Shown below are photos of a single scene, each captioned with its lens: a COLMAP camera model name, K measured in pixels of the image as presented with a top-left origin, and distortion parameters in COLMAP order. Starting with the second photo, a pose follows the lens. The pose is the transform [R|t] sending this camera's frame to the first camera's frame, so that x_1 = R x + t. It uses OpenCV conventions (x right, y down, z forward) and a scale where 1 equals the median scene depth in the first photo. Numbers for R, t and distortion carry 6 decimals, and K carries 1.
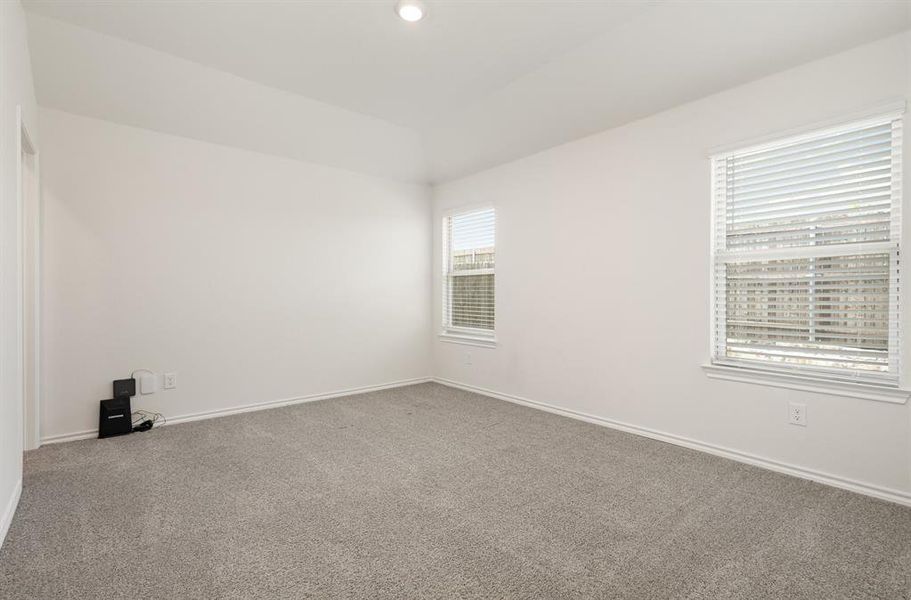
lens RADIAL K [[434.1, 0, 455.5], [0, 434.1, 300.0], [0, 0, 1]] dist [0.014438, -0.000124]
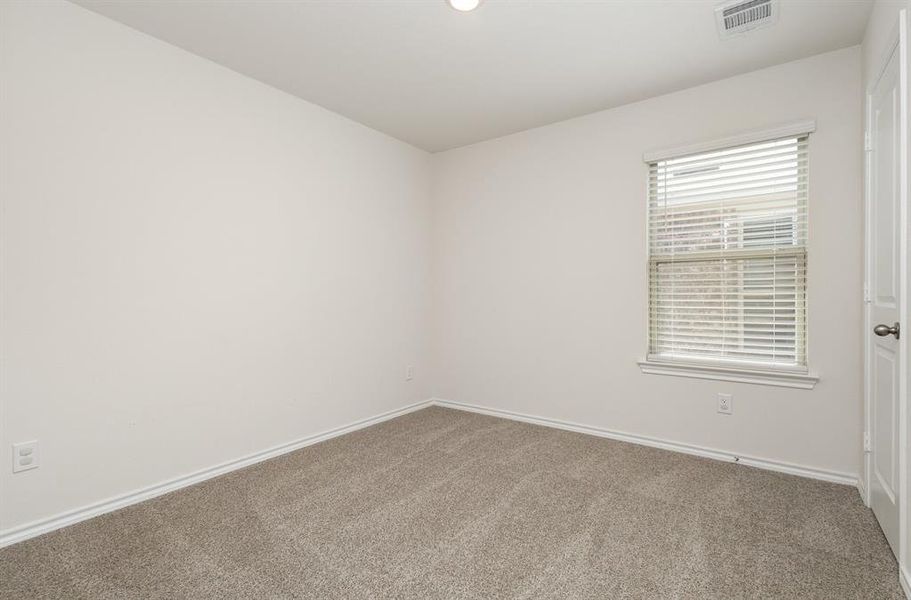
lens RADIAL K [[418.2, 0, 455.5], [0, 418.2, 300.0], [0, 0, 1]] dist [0.016379, 0.000093]
pose [[0.960451, -0.005102, 0.278402, -0.177621], [0.004082, 0.999983, 0.004246, -0.002899], [-0.278418, -0.002942, 0.960455, 0.216638]]
